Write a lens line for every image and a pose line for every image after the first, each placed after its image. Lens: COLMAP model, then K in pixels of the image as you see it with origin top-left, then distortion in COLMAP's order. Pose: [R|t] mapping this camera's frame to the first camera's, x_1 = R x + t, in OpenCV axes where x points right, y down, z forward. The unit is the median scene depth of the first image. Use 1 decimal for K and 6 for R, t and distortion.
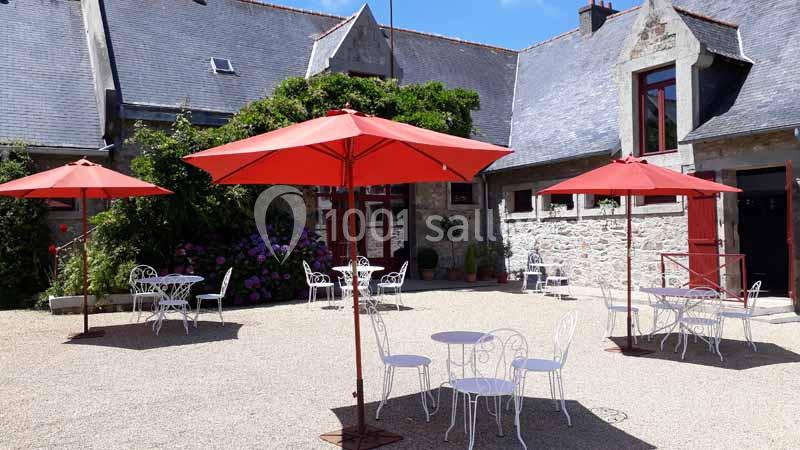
lens RADIAL K [[659.2, 0, 400.0], [0, 659.2, 225.0], [0, 0, 1]] dist [0.068478, -0.161260]
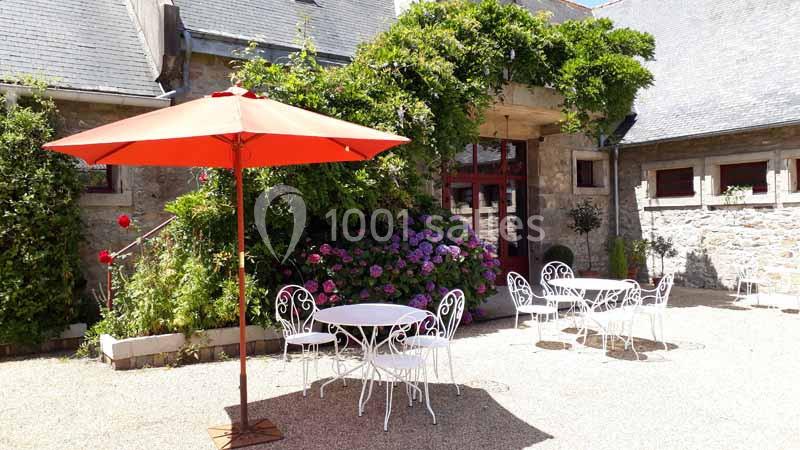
lens RADIAL K [[659.2, 0, 400.0], [0, 659.2, 225.0], [0, 0, 1]] dist [0.068478, -0.161260]
pose [[0.995605, -0.002815, 0.093613, -0.259581], [0.001125, 0.999836, 0.018101, -0.001826], [-0.093648, -0.017916, 0.995444, 0.314767]]
